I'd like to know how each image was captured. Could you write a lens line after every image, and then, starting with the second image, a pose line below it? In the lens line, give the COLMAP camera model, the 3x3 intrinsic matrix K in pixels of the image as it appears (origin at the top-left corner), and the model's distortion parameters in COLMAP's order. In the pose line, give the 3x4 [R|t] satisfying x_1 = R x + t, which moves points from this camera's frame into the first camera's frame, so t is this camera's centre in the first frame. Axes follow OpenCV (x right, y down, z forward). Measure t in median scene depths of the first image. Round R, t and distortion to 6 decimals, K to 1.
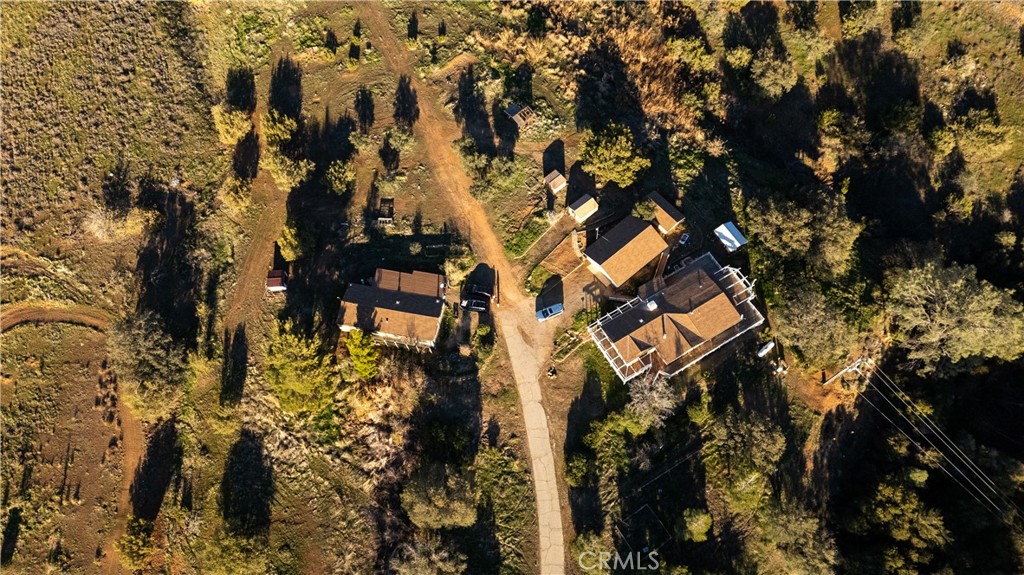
lens RADIAL K [[761.8, 0, 512.0], [0, 761.8, 287.5], [0, 0, 1]] dist [0.052066, -0.045228]
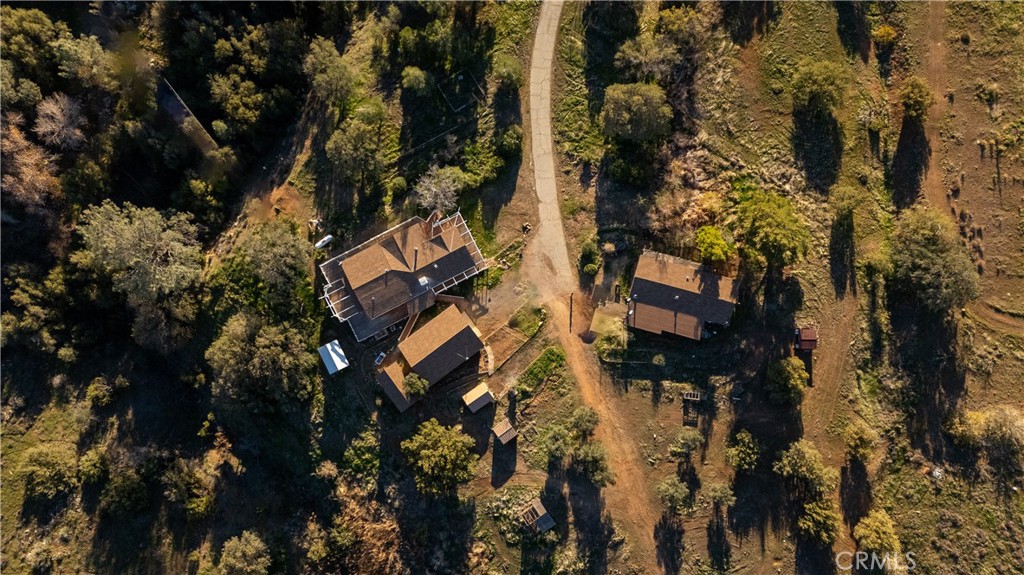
lens RADIAL K [[761.8, 0, 512.0], [0, 761.8, 287.5], [0, 0, 1]] dist [0.052066, -0.045228]
pose [[-0.994116, -0.059496, 0.090519, -0.025931], [0.094412, -0.885580, 0.454790, -0.423542], [0.053104, 0.460660, 0.885987, 0.106319]]
